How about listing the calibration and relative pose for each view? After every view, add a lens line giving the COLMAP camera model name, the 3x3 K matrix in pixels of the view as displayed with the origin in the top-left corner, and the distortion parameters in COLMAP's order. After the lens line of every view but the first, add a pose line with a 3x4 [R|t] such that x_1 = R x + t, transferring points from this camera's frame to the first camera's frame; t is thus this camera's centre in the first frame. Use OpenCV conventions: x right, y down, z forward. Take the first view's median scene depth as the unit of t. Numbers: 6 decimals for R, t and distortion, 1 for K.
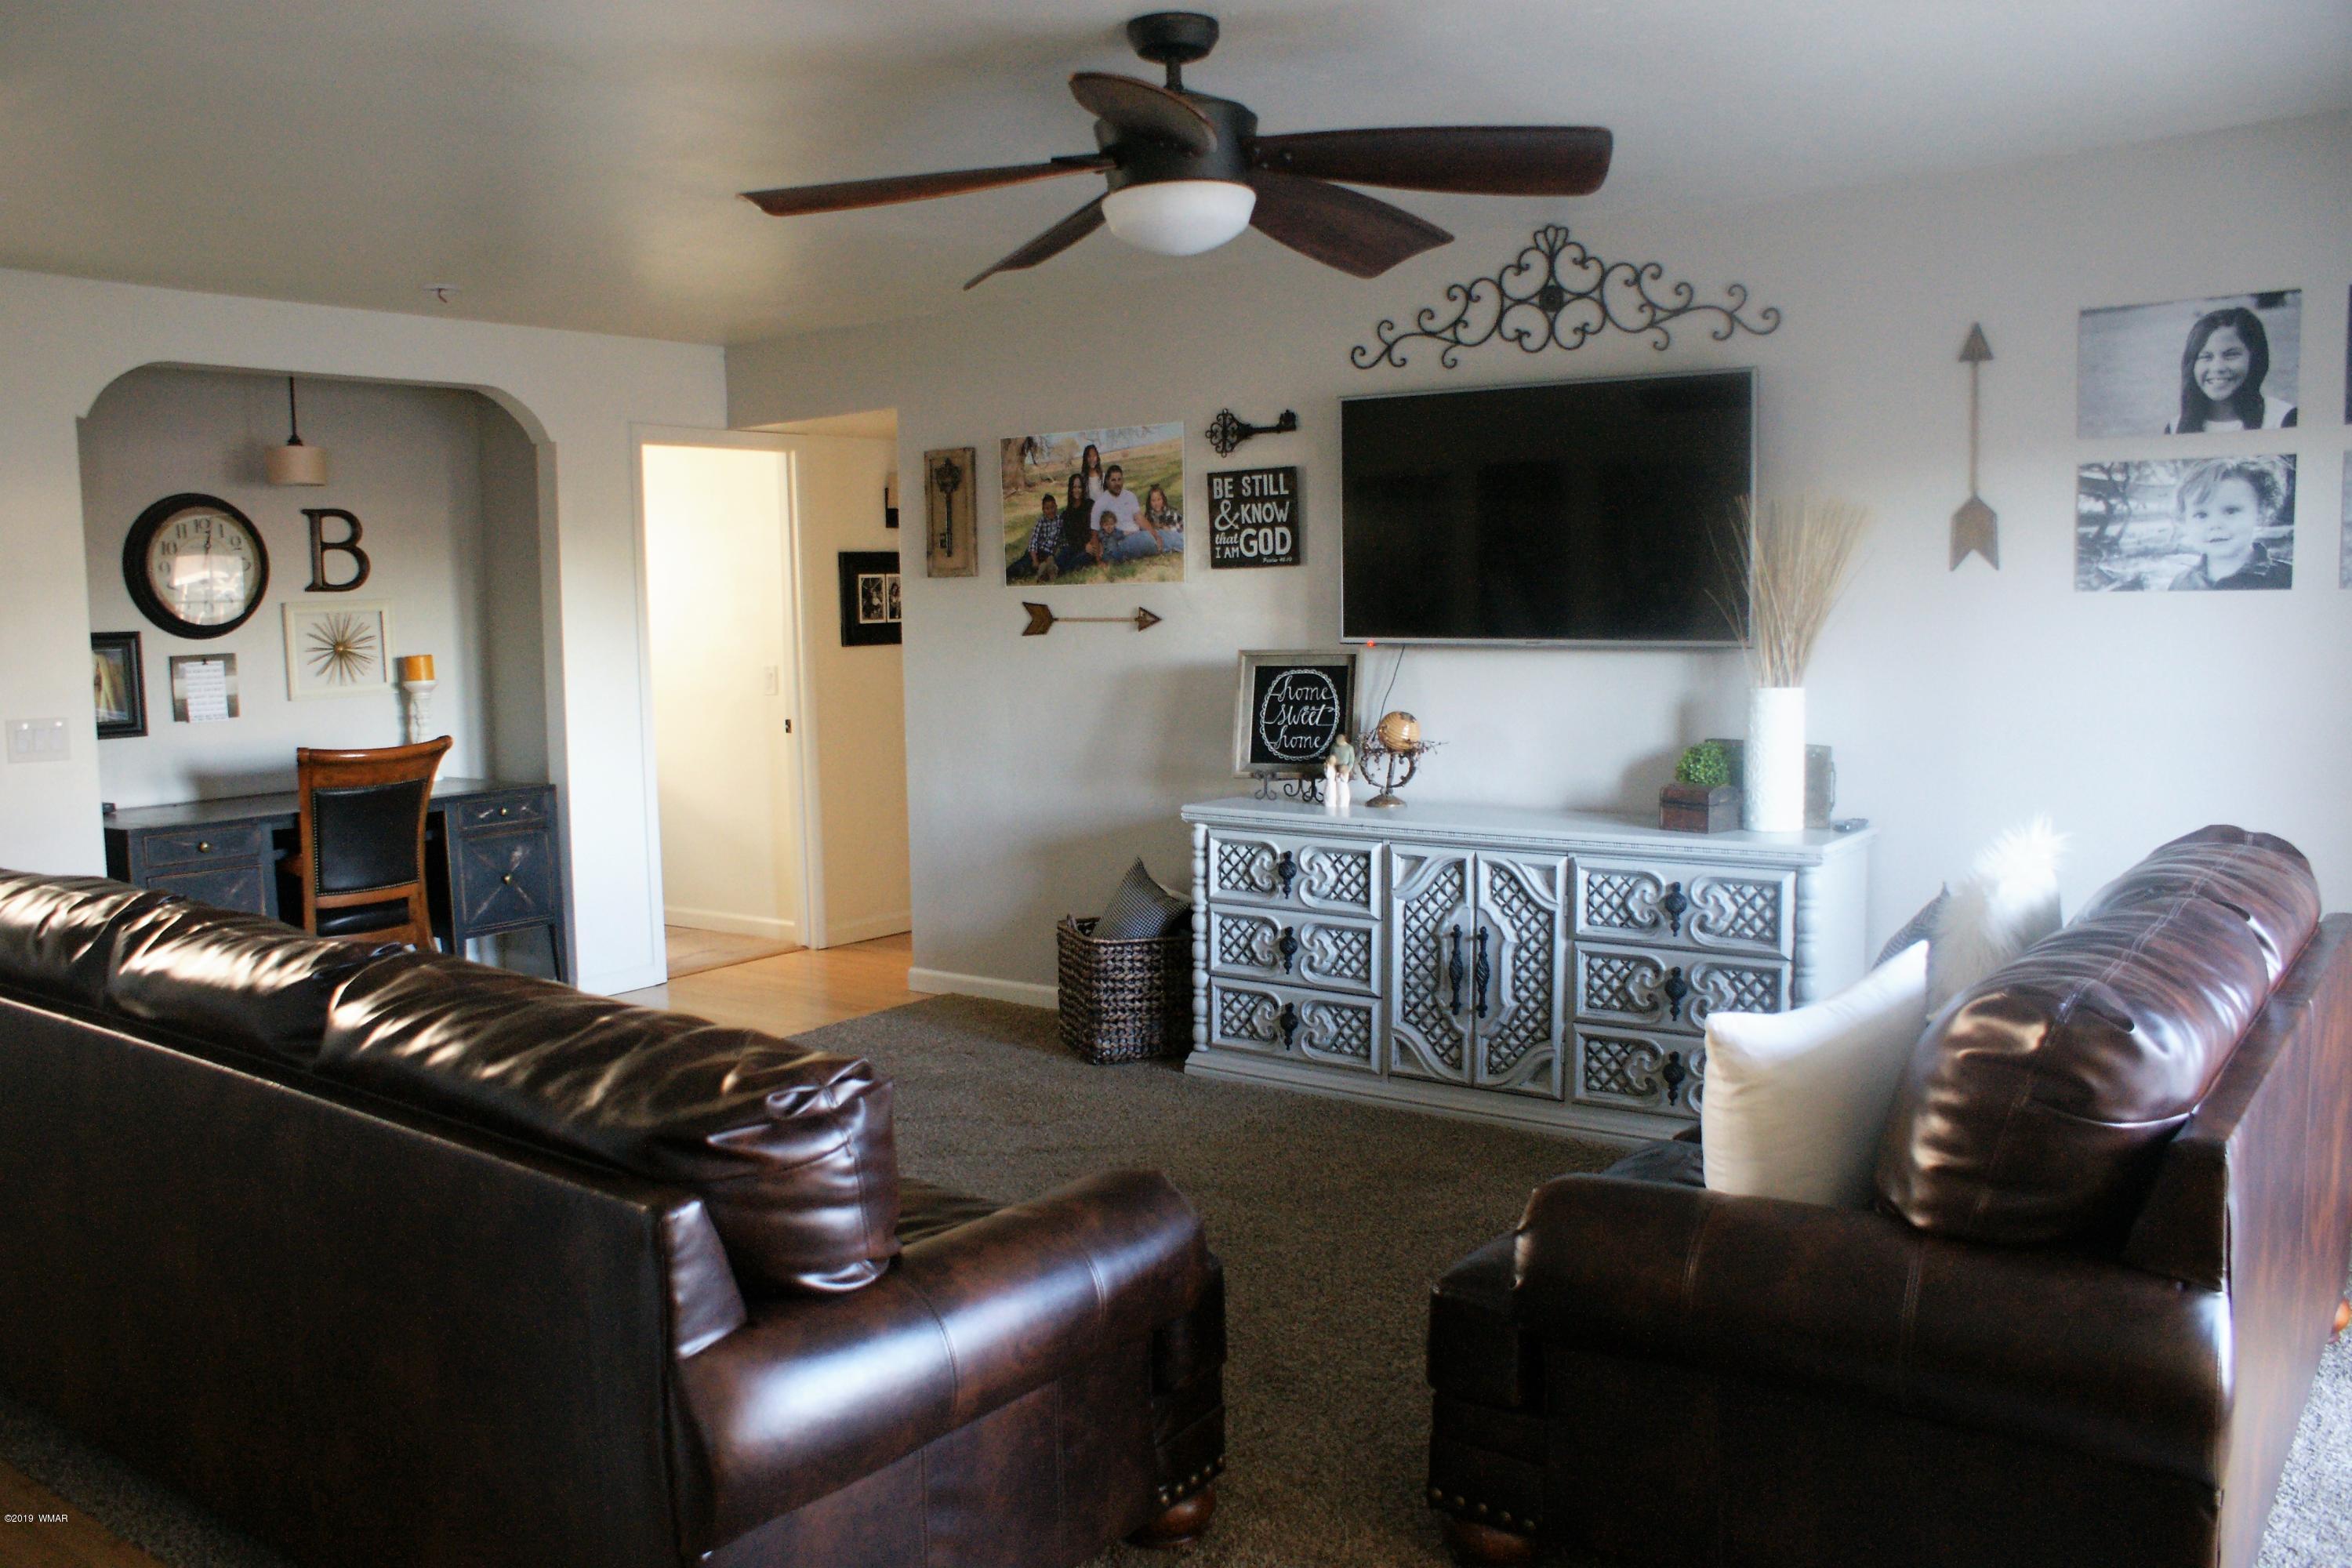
lens RADIAL K [[1859.8, 0, 1099.2], [0, 1859.8, 801.4], [0, 0, 1]] dist [-0.144457, 0.105132]
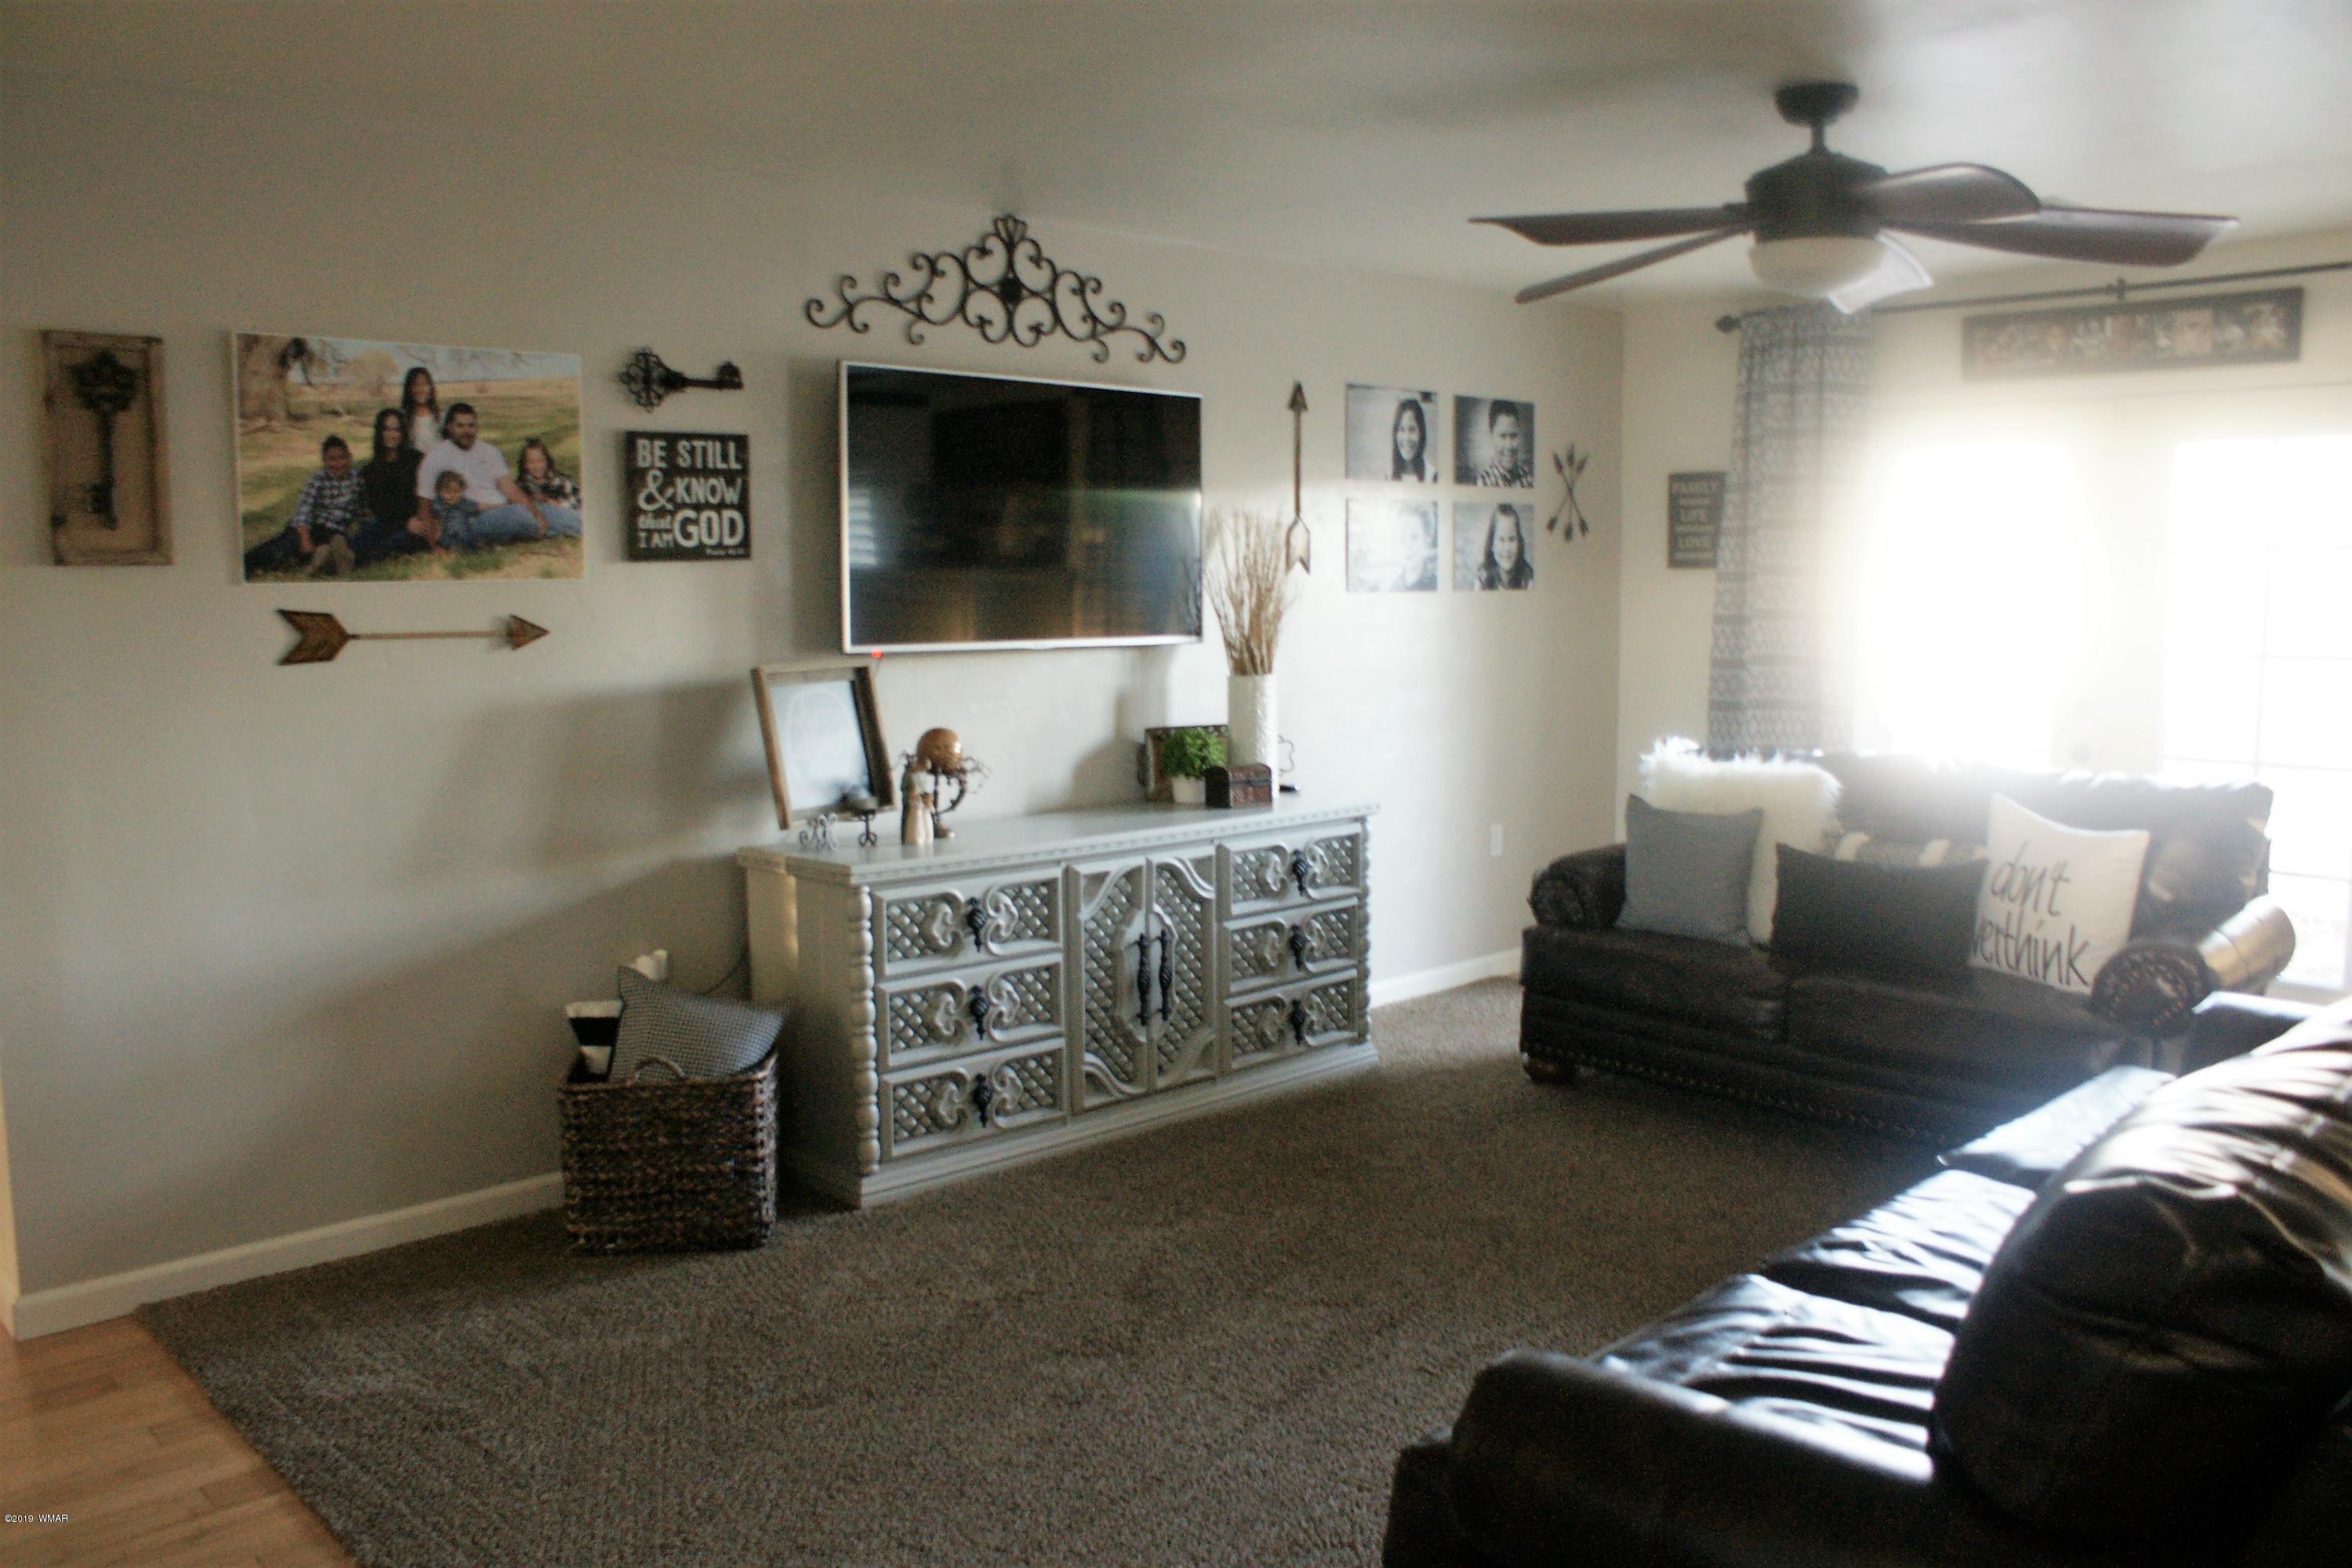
lens RADIAL K [[1859.8, 0, 1174.4], [0, 1859.8, 801.1], [0, 0, 1]] dist [-0.144457, 0.105132]
pose [[0.156124, -0.098888, 0.982775, -0.693291], [0.110028, 0.990525, 0.082189, -0.073880], [-0.981590, 0.095301, 0.165525, 0.743496]]
